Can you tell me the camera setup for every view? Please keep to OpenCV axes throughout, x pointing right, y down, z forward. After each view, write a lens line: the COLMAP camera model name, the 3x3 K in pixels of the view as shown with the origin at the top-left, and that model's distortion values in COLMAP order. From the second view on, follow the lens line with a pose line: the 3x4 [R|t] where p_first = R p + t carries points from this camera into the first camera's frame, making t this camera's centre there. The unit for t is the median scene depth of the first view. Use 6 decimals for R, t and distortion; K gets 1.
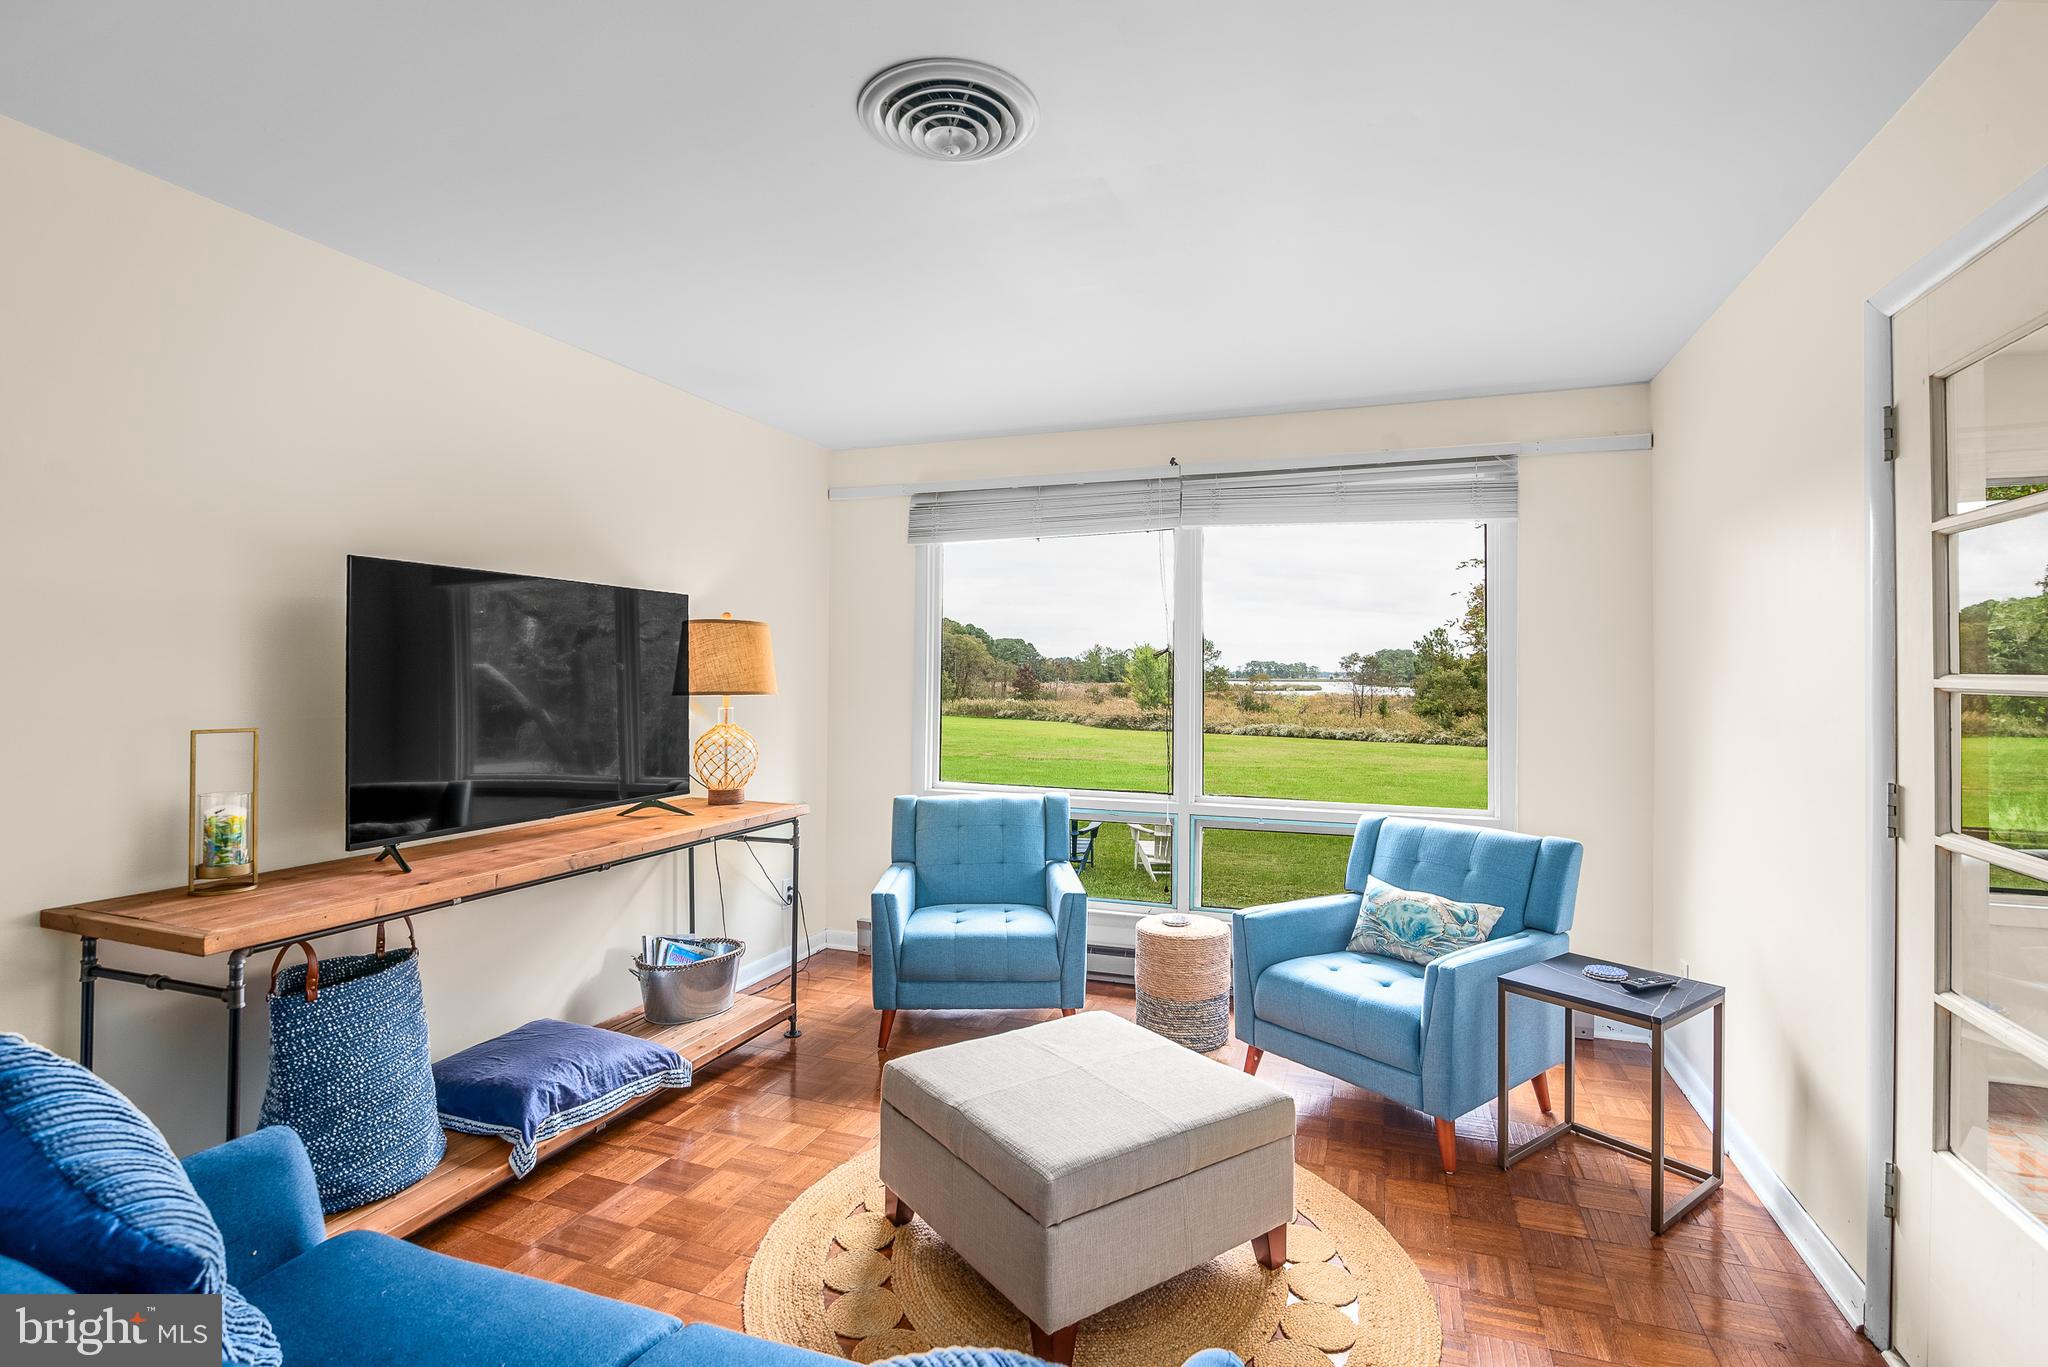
lens RADIAL K [[966.9, 0, 1020.3], [0, 966.9, 657.3], [0, 0, 1]] dist [-0.015666, 0.000718]
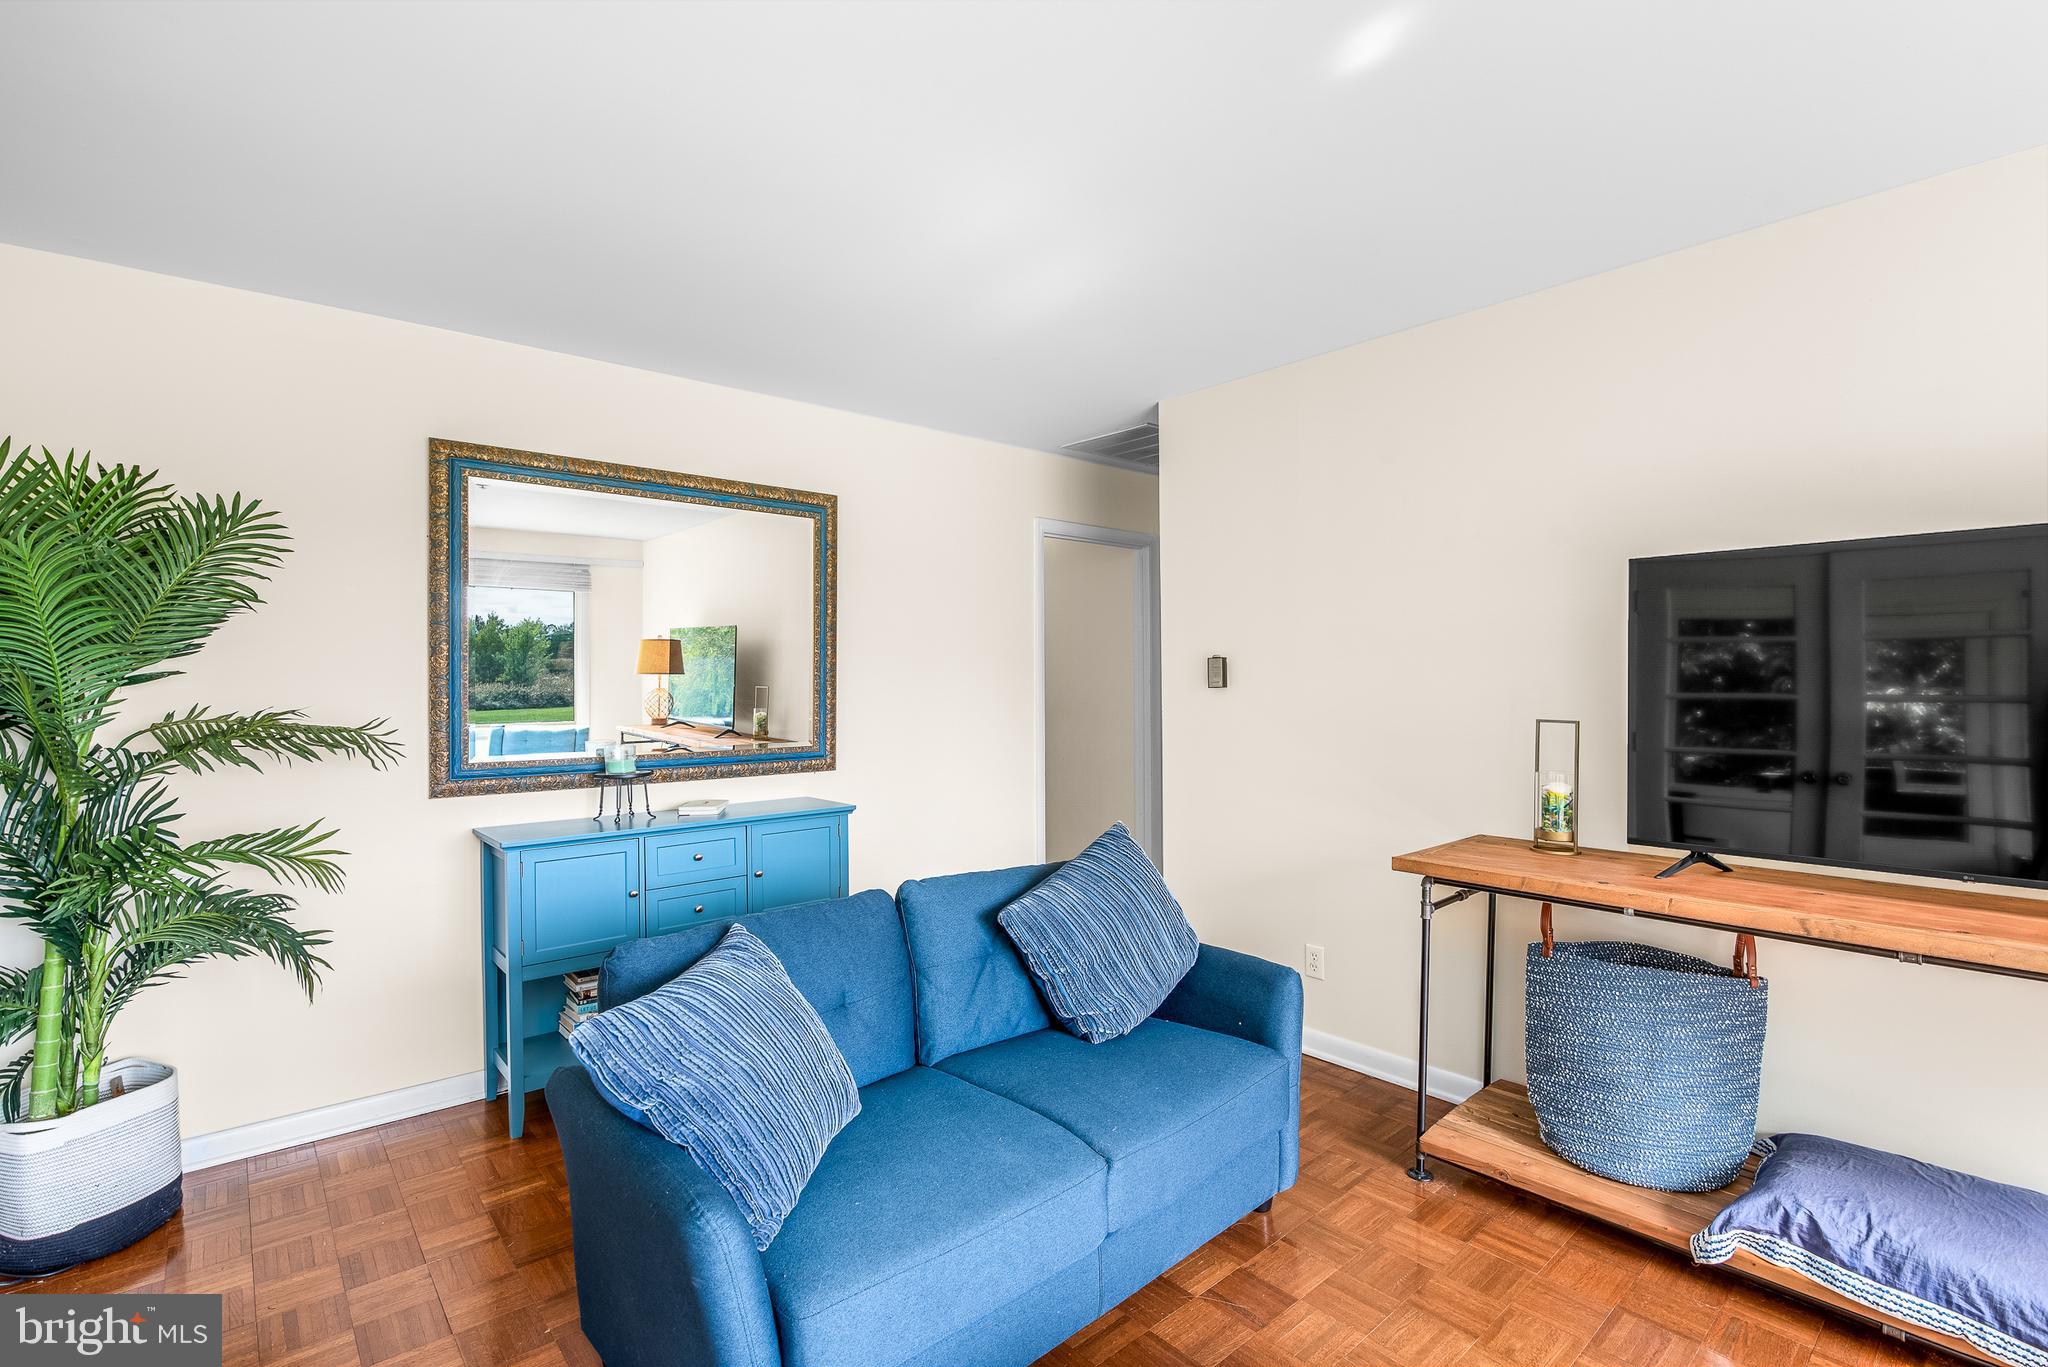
lens RADIAL K [[940.2, 0, 1024.0], [0, 940.2, 683.5], [0, 0, 1]] dist [-0.020816, 0.000658]
pose [[-0.474697, -0.004611, -0.880137, 0.458859], [0.011662, 0.999866, -0.011528, 0.029088], [0.880072, -0.015736, -0.474579, 0.818404]]
